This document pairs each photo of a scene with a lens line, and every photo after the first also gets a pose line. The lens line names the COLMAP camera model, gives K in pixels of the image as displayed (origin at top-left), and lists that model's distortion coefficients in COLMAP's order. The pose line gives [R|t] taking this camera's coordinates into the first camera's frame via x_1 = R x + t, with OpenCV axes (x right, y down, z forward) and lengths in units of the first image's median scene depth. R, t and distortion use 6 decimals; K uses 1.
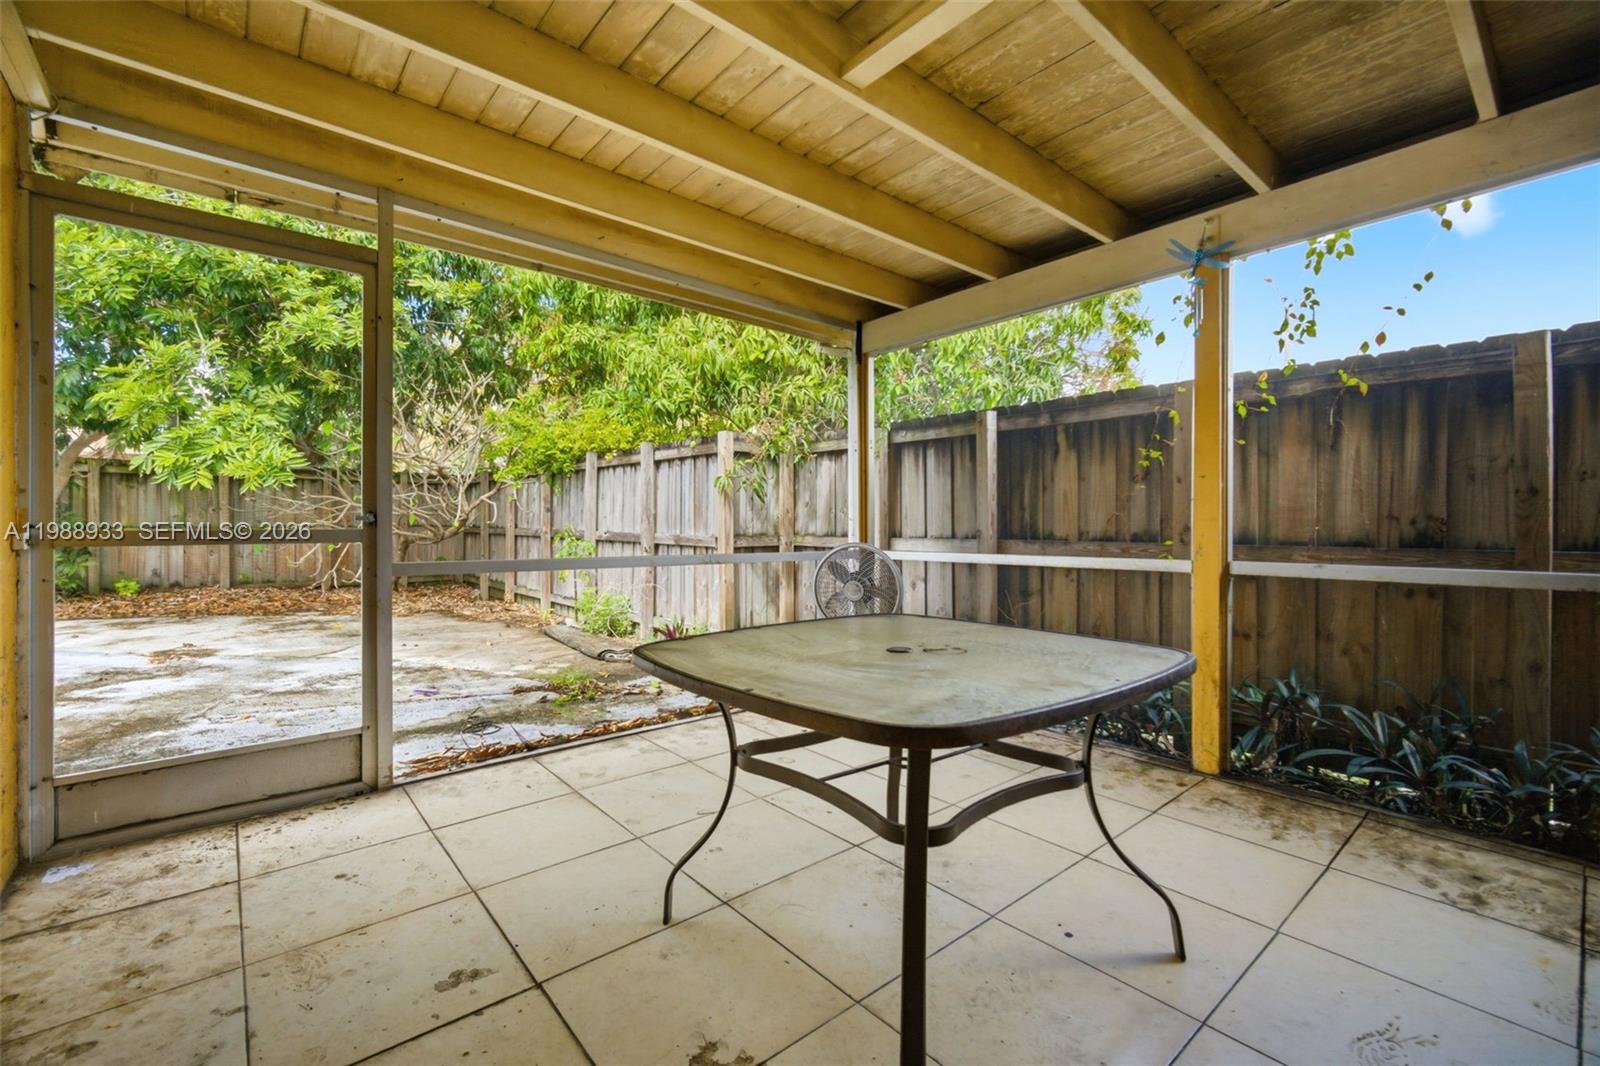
lens RADIAL K [[677.4, 0, 790.5], [0, 677.4, 523.4], [0, 0, 1]] dist [0.003511, -0.000089]
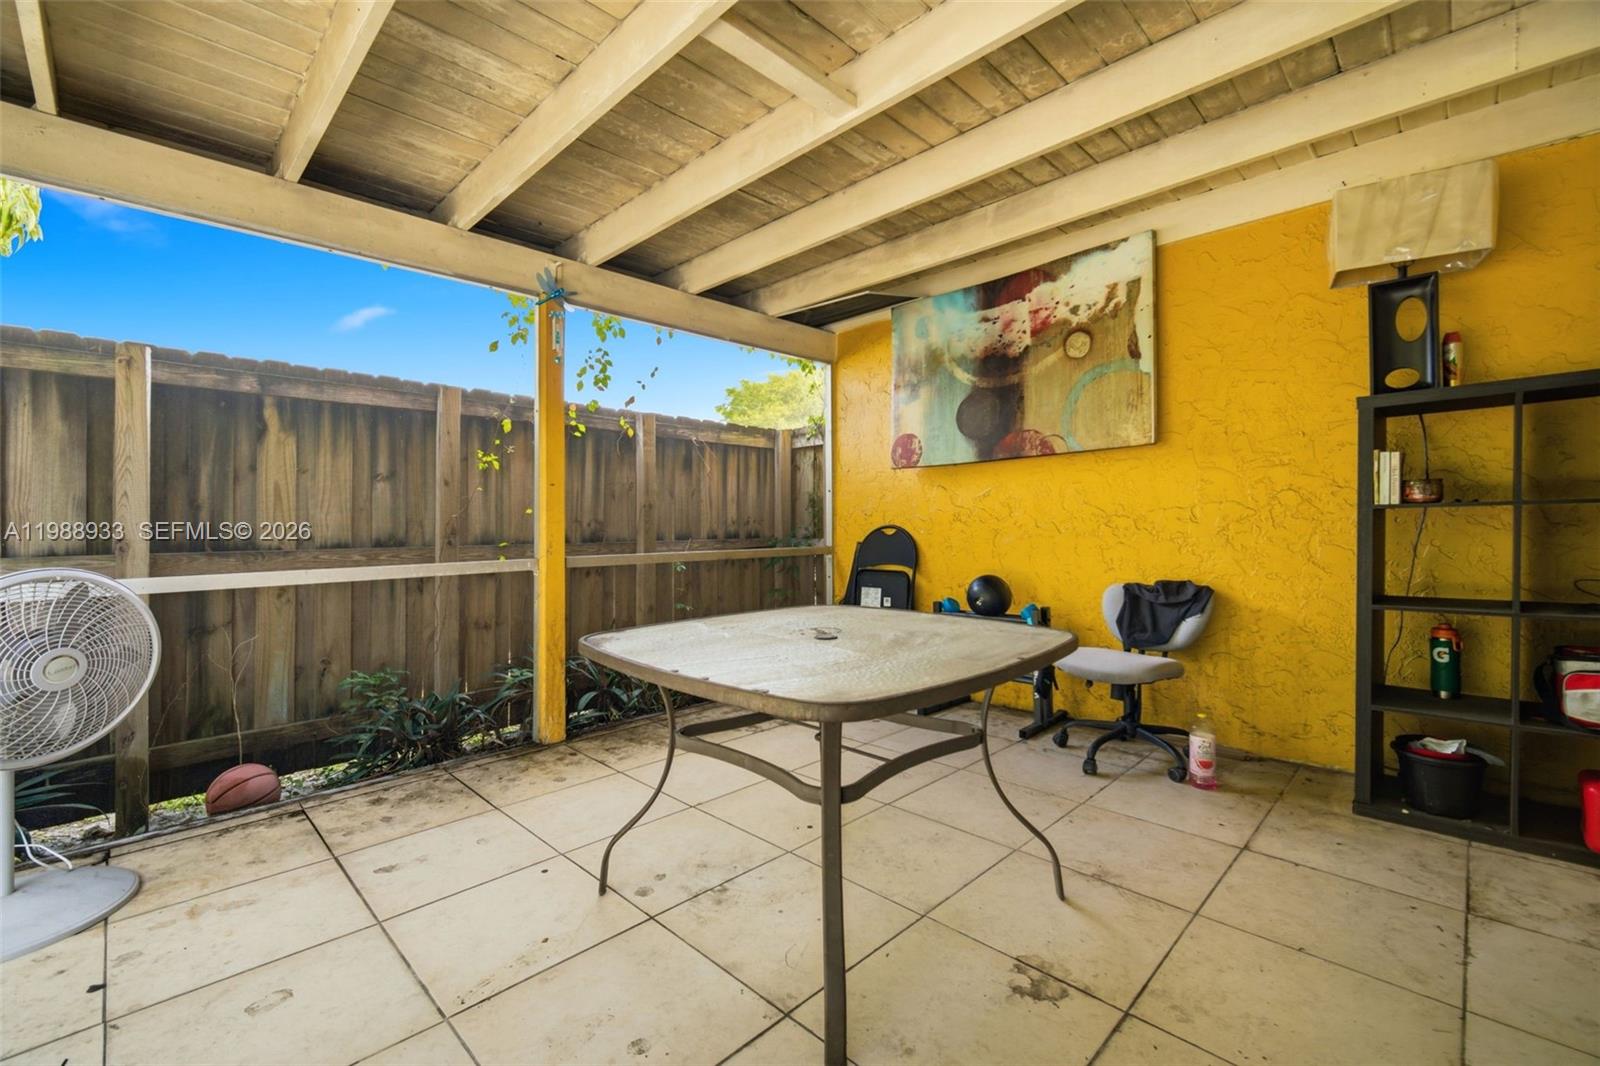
lens RADIAL K [[677.4, 0, 800.7], [0, 677.4, 526.5], [0, 0, 1]] dist [0.003511, -0.000089]
pose [[-0.087767, -0.005582, 0.996125, -0.526890], [0.005251, 0.999968, 0.006066, -0.003613], [-0.996127, 0.005763, -0.087735, 0.635083]]
